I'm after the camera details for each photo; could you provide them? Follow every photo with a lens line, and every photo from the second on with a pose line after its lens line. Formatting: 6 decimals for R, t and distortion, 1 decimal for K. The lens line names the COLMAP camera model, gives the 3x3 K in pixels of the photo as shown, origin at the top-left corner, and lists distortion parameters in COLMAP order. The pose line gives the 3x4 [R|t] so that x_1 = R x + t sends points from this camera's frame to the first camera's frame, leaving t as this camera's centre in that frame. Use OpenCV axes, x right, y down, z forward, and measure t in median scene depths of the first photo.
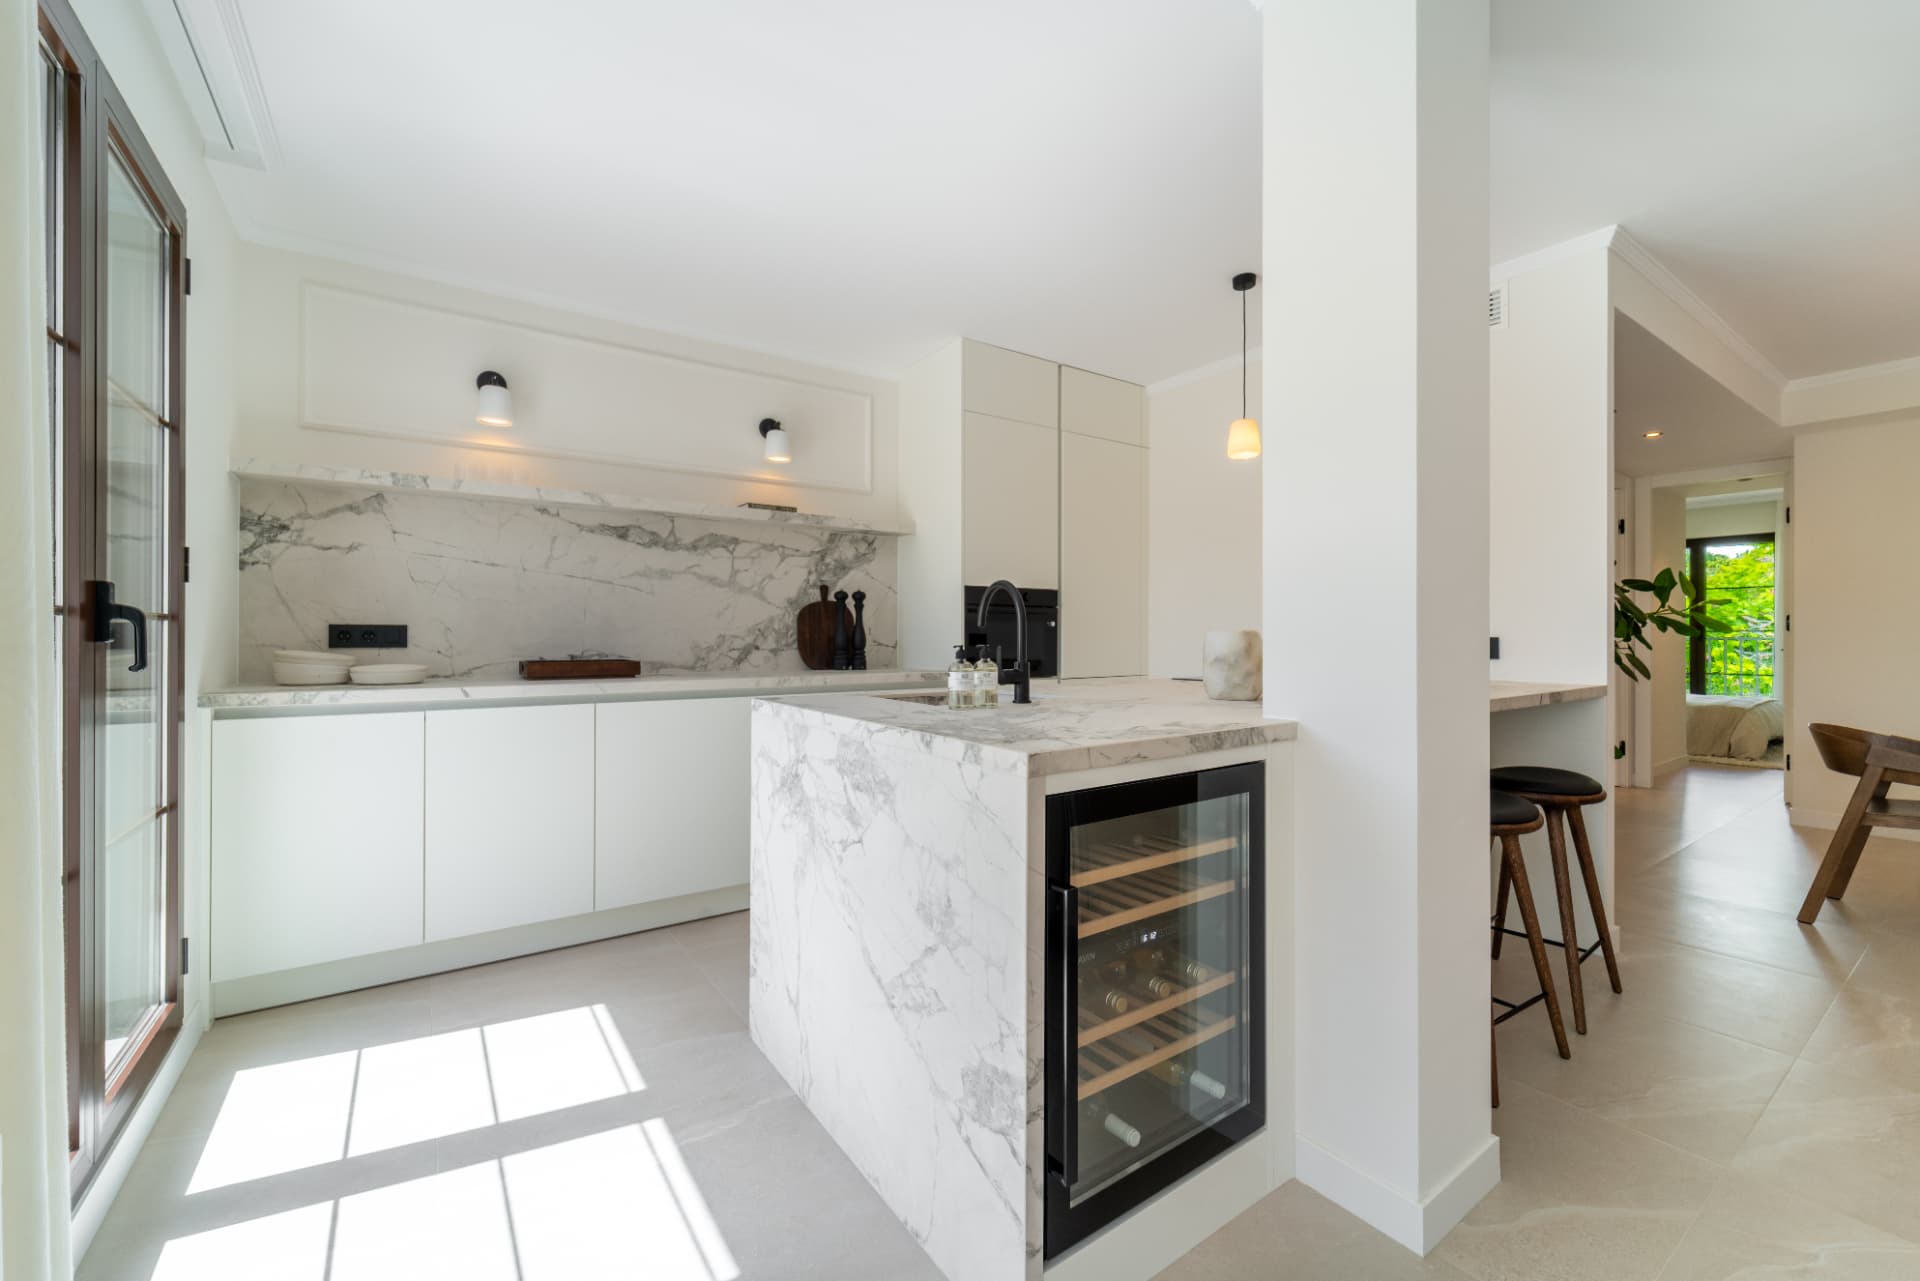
lens RADIAL K [[776.2, 0, 970.1], [0, 776.2, 630.0], [0, 0, 1]] dist [-0.002051, -0.001015]
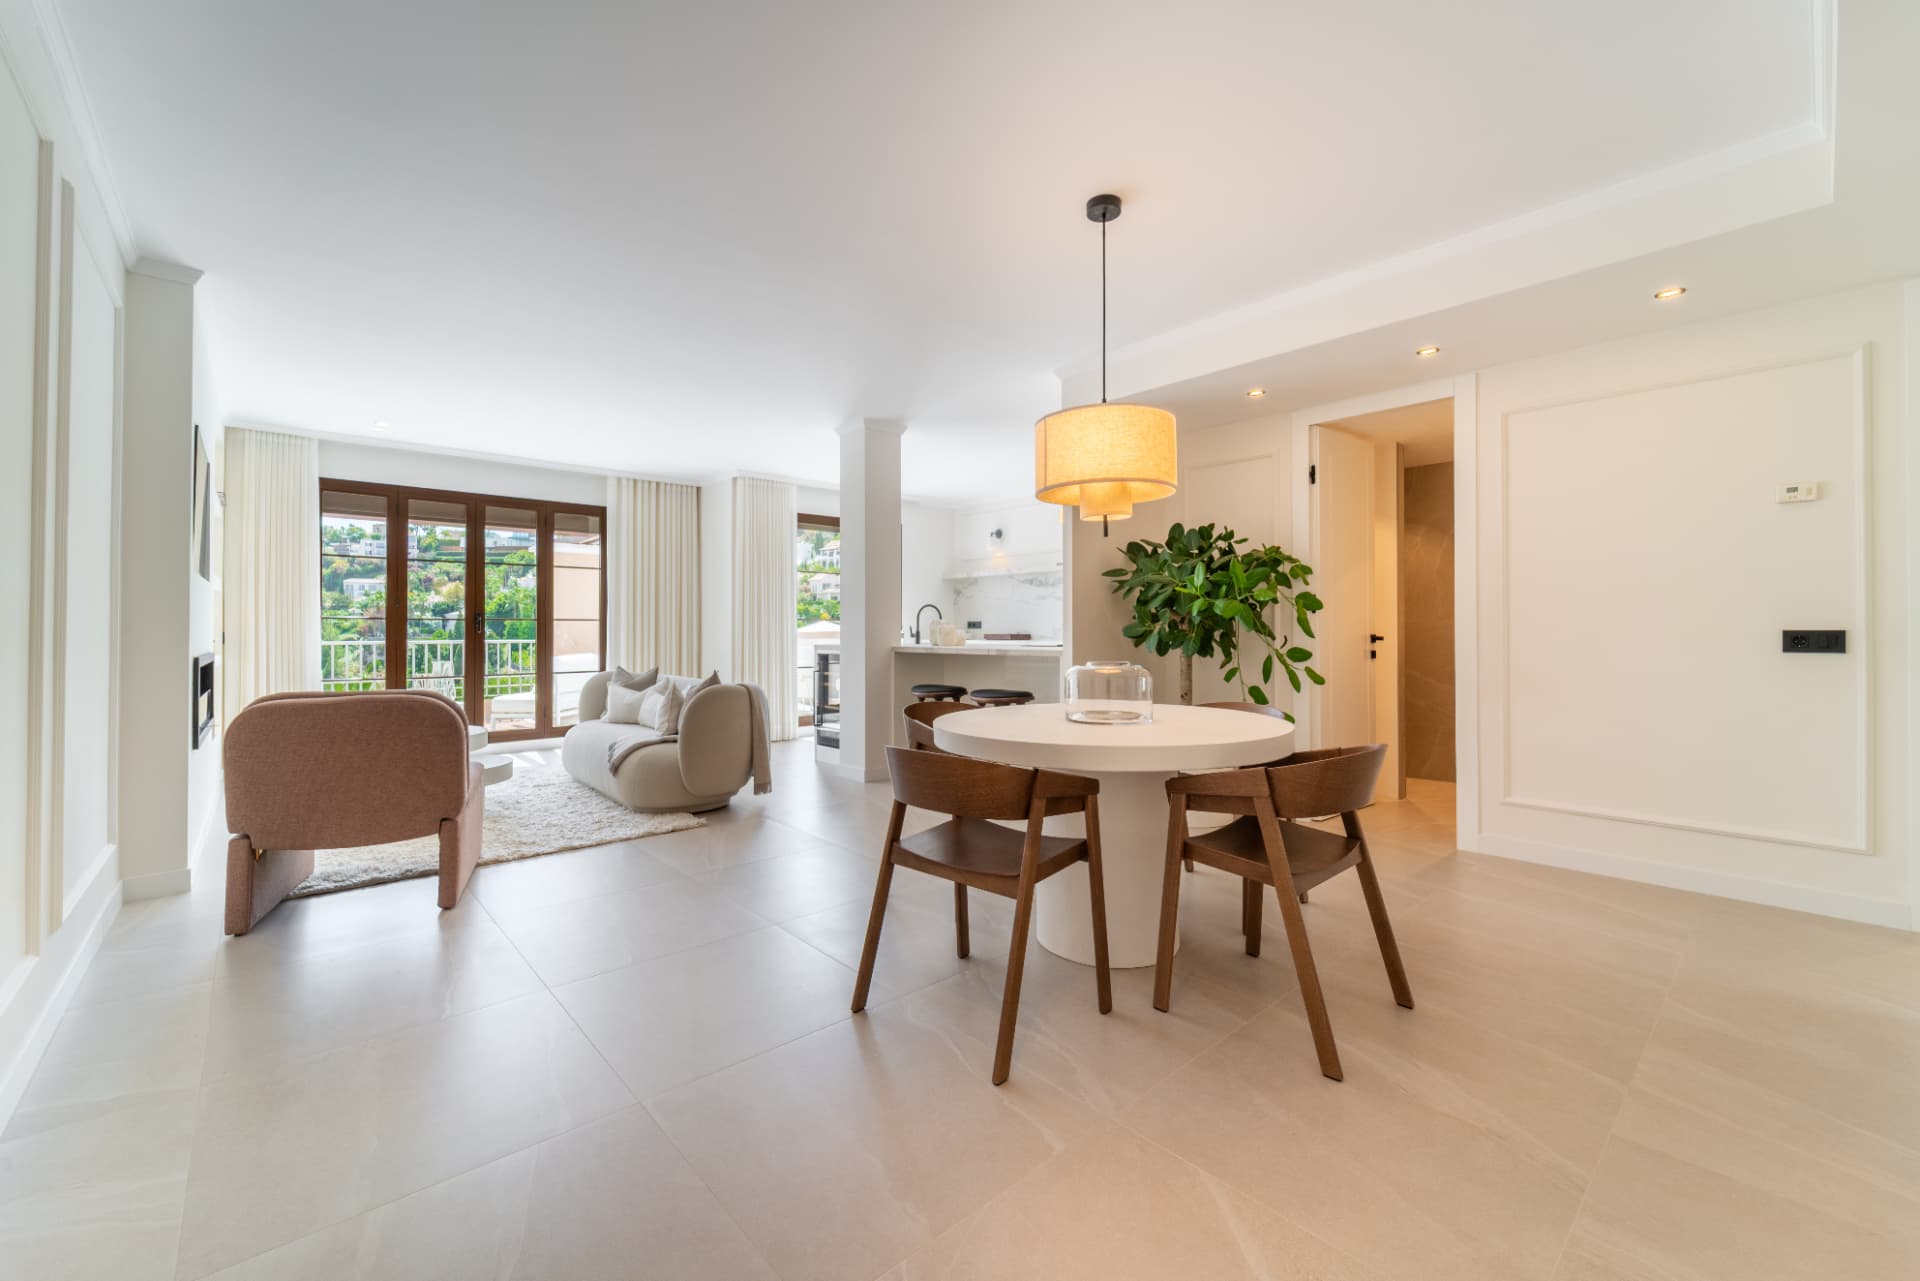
lens RADIAL K [[776.2, 0, 956.6], [0, 776.2, 628.4], [0, 0, 1]] dist [-0.002051, -0.001015]
pose [[0.111600, -0.004760, -0.993742, 1.867162], [0.009324, 0.999950, -0.003743, 0.027388], [0.993709, -0.008848, 0.111639, 0.467872]]
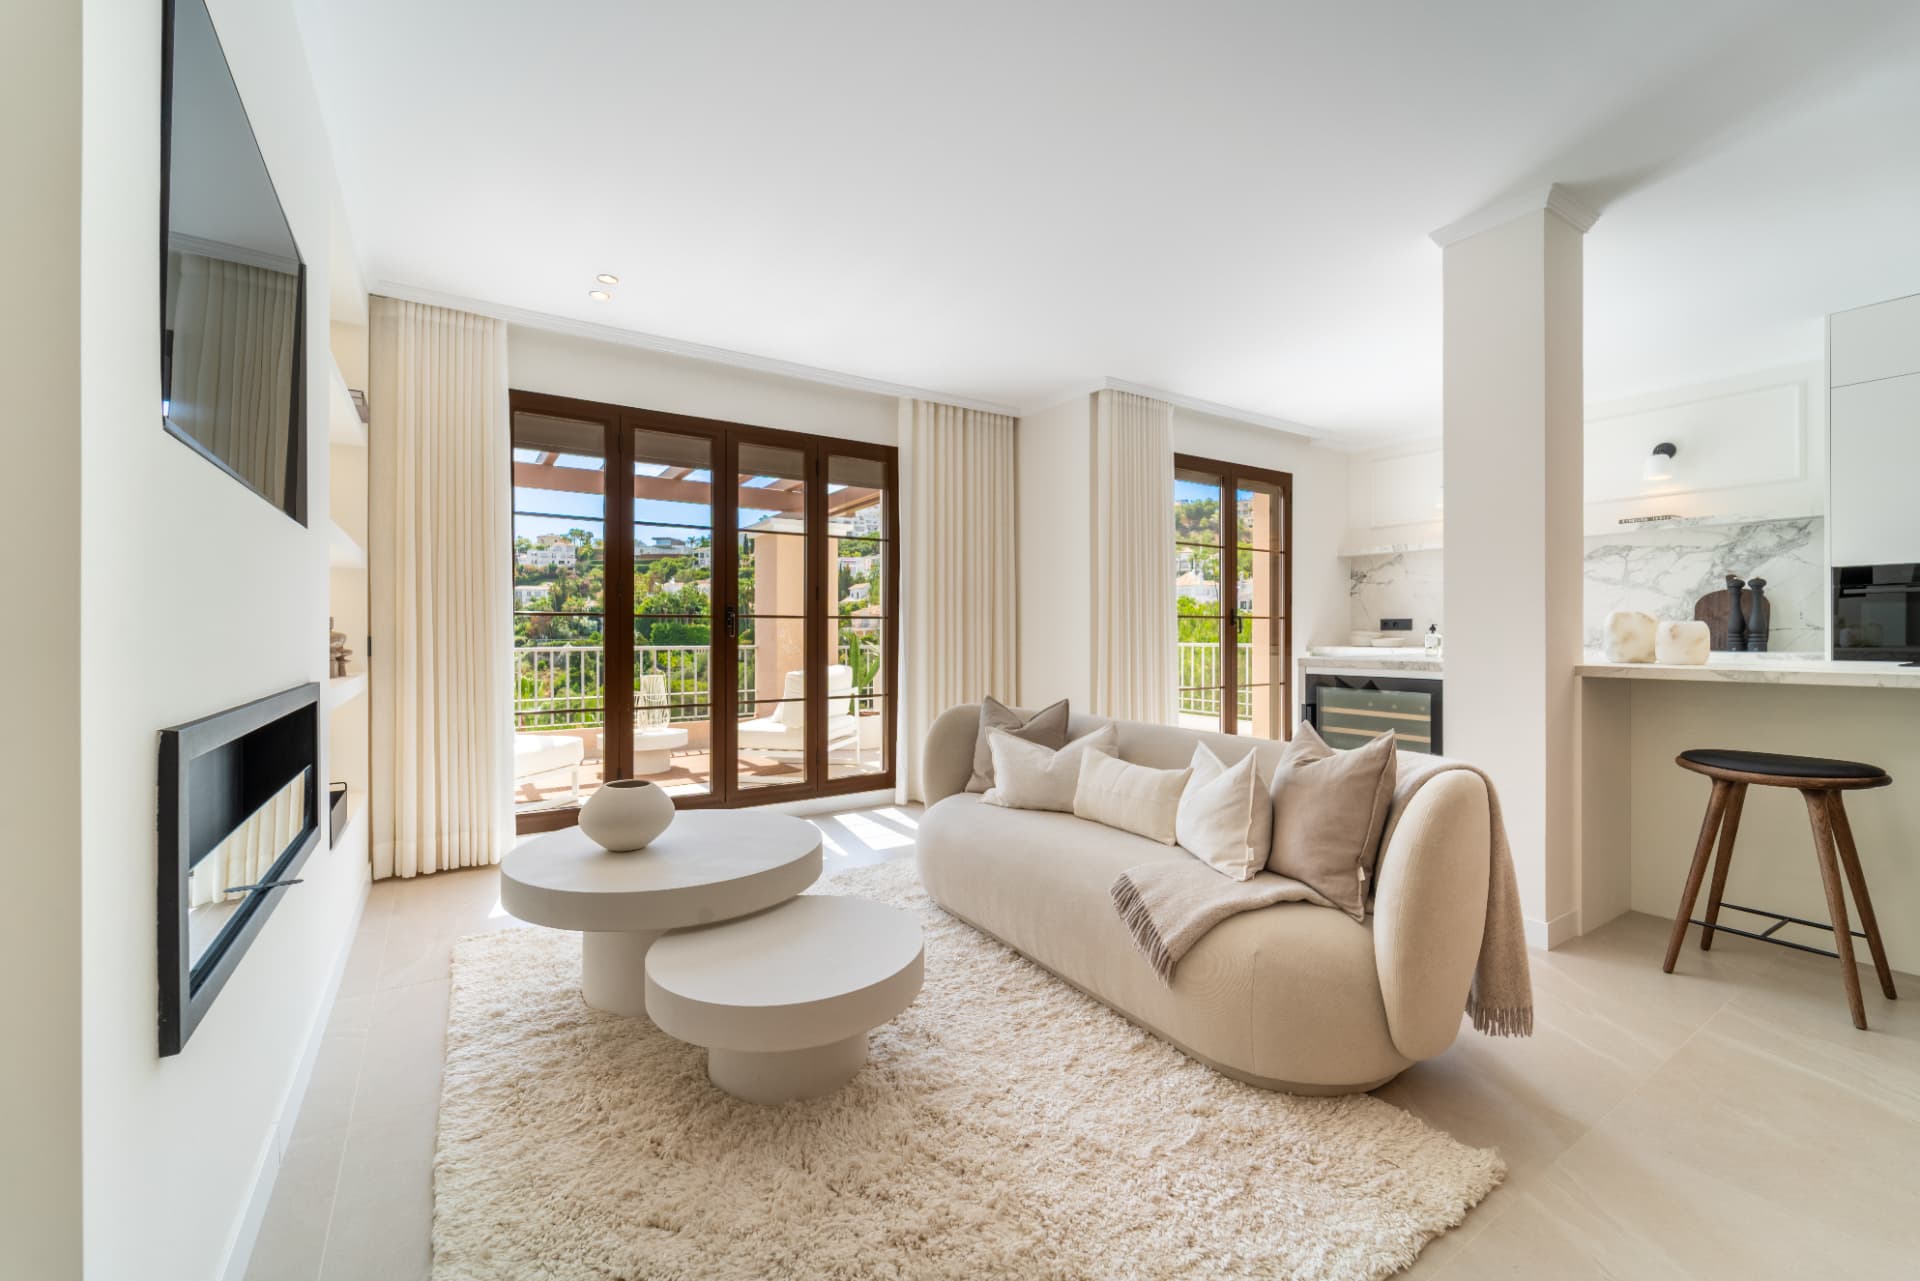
lens RADIAL K [[776.2, 0, 948.1], [0, 776.2, 648.2], [0, 0, 1]] dist [-0.002051, -0.001015]
pose [[-0.047717, 0.017504, -0.998708, 1.075687], [0.009432, 0.999810, 0.017072, 0.019382], [0.998816, -0.008605, -0.047873, -0.071577]]
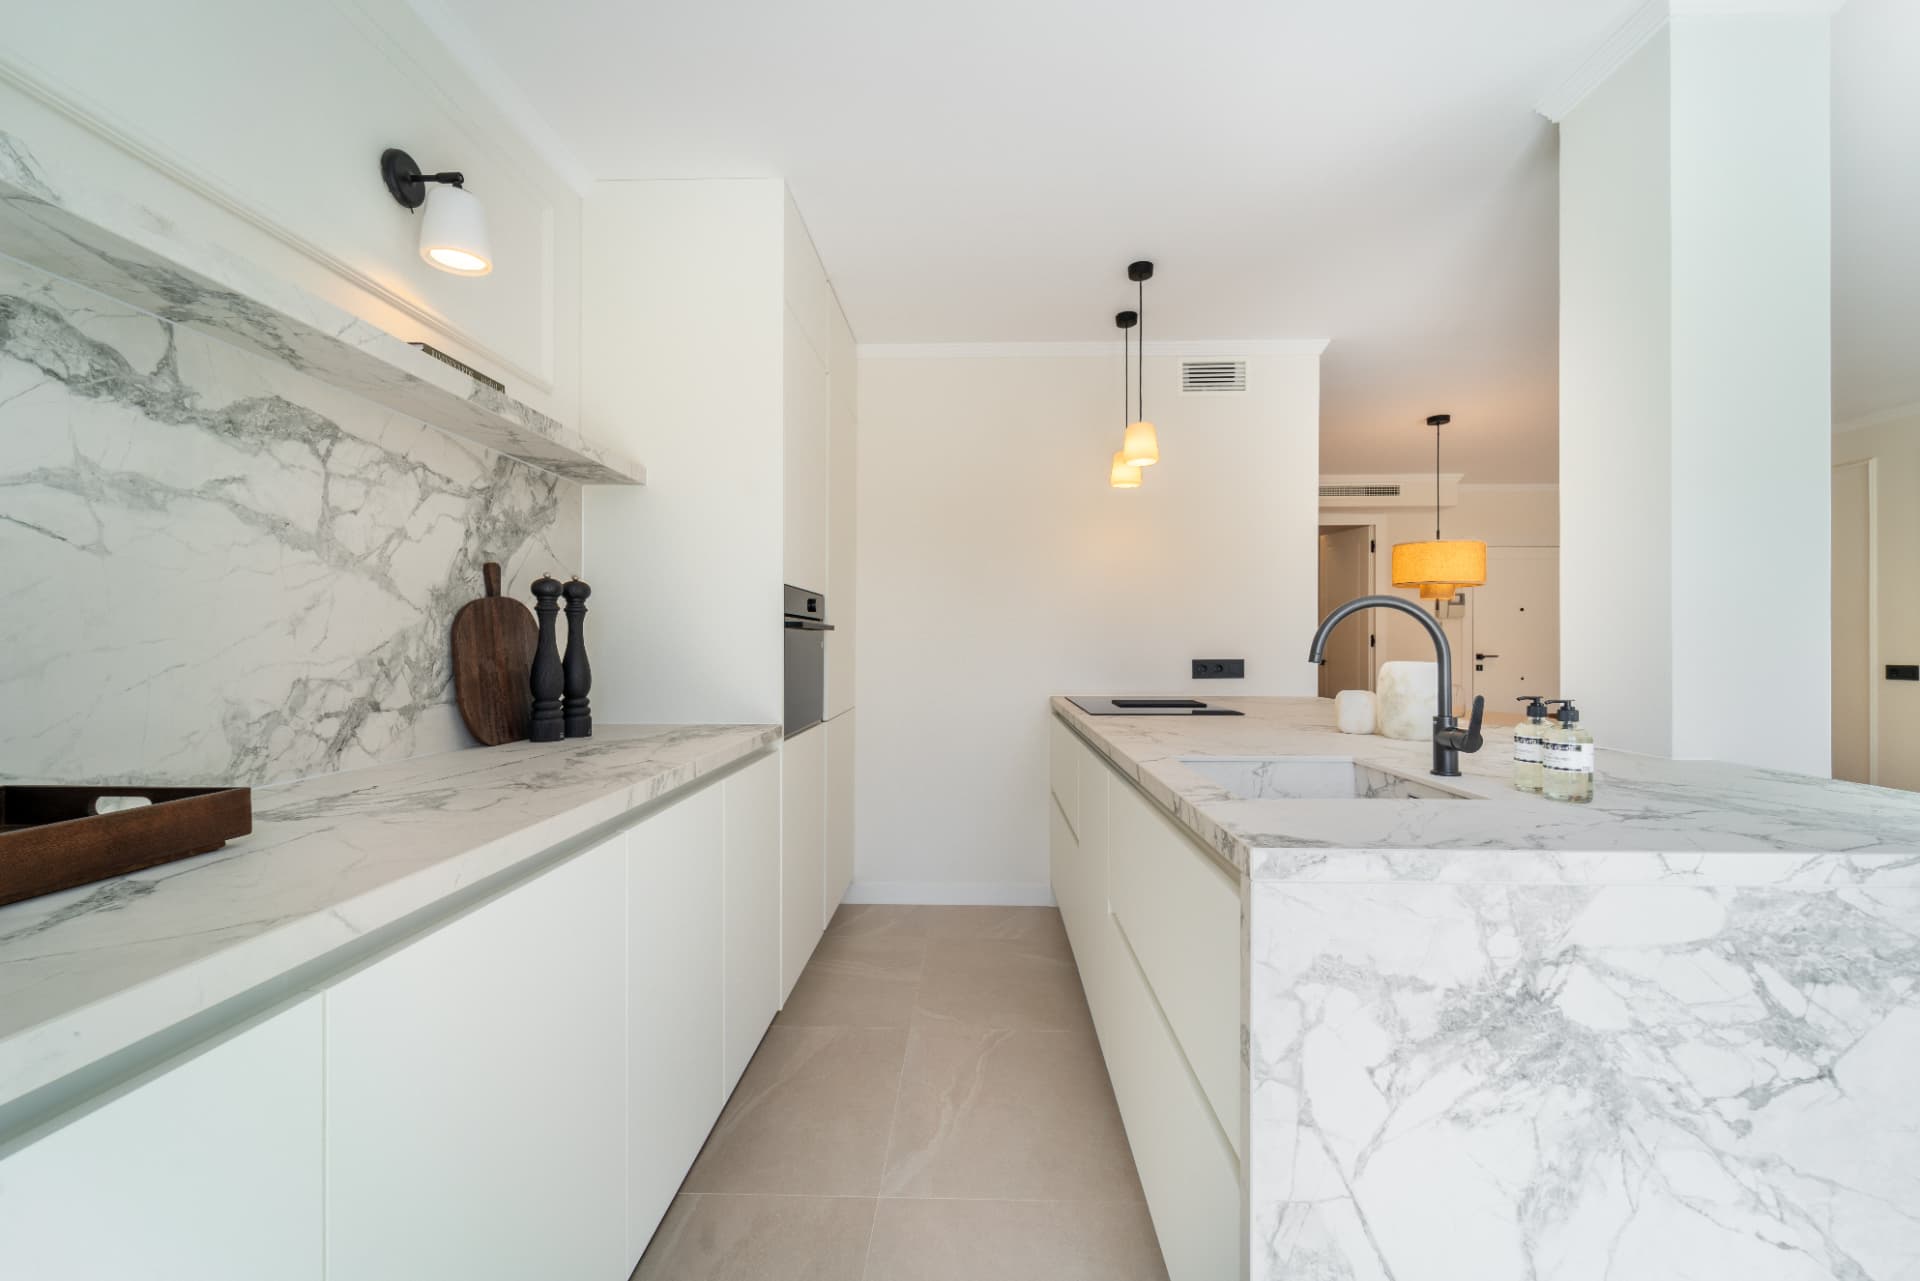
lens RADIAL K [[776.2, 0, 966.4], [0, 776.2, 640.6], [0, 0, 1]] dist [-0.002051, -0.001015]
pose [[0.598137, 0.000895, 0.801394, -0.436073], [-0.004575, 0.999987, 0.002298, -0.014611], [-0.801381, -0.005040, 0.598133, 0.540282]]
